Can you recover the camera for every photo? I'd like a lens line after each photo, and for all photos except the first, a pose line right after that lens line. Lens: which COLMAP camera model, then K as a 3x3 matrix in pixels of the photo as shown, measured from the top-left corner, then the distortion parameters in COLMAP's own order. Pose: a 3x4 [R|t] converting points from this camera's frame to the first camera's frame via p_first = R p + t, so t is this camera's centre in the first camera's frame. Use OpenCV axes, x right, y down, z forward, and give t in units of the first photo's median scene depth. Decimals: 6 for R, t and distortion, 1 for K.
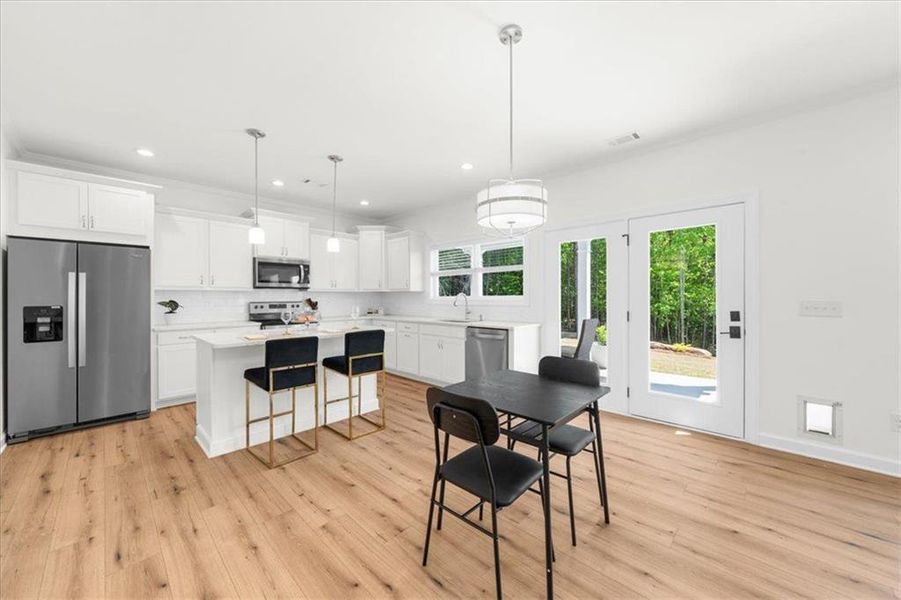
lens RADIAL K [[336.3, 0, 458.4], [0, 336.3, 297.9], [0, 0, 1]] dist [0.000396, 0.000298]
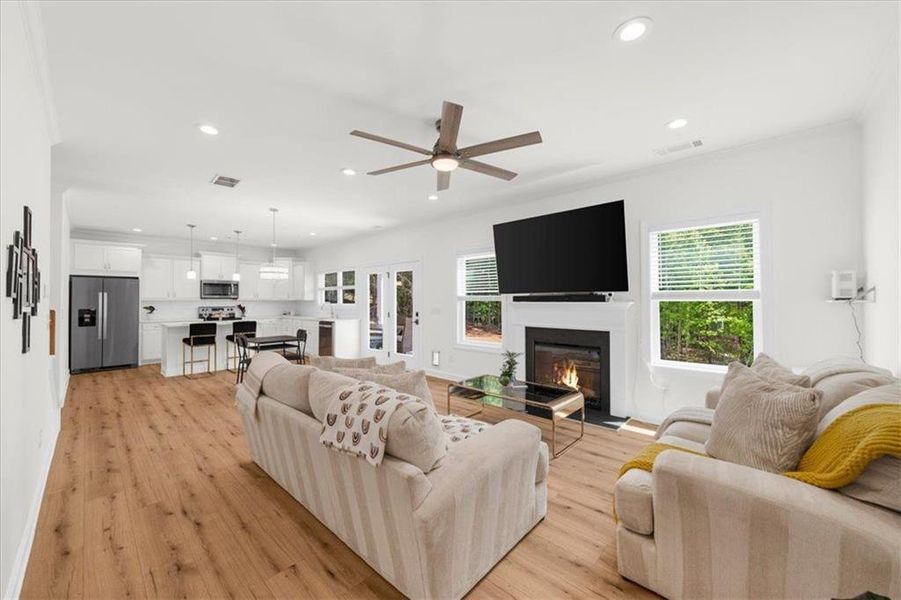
lens RADIAL K [[336.3, 0, 447.7], [0, 336.3, 298.6], [0, 0, 1]] dist [0.000396, 0.000298]
pose [[0.999989, 0.001659, 0.004367, 0.605189], [-0.001616, 0.999951, -0.009774, -0.014443], [-0.004383, 0.009767, 0.999943, -0.670992]]
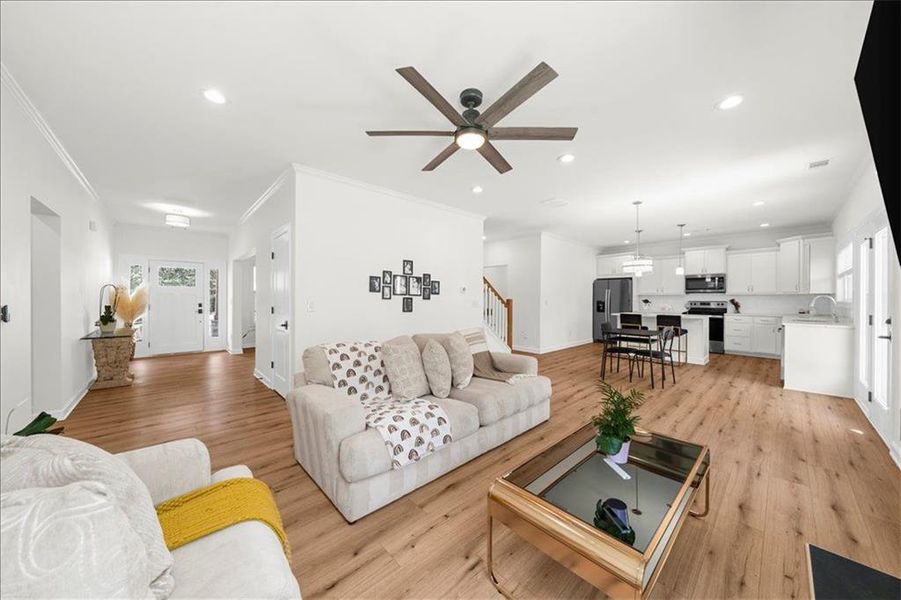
lens RADIAL K [[310.5, 0, 458.7], [0, 310.5, 301.1], [0, 0, 1]] dist [-0.002075, -0.000058]
pose [[-0.035212, 0.016756, -0.999239, 1.057023], [-0.002619, 0.999854, 0.016859, -0.010753], [0.999376, 0.003211, -0.035163, -0.134978]]
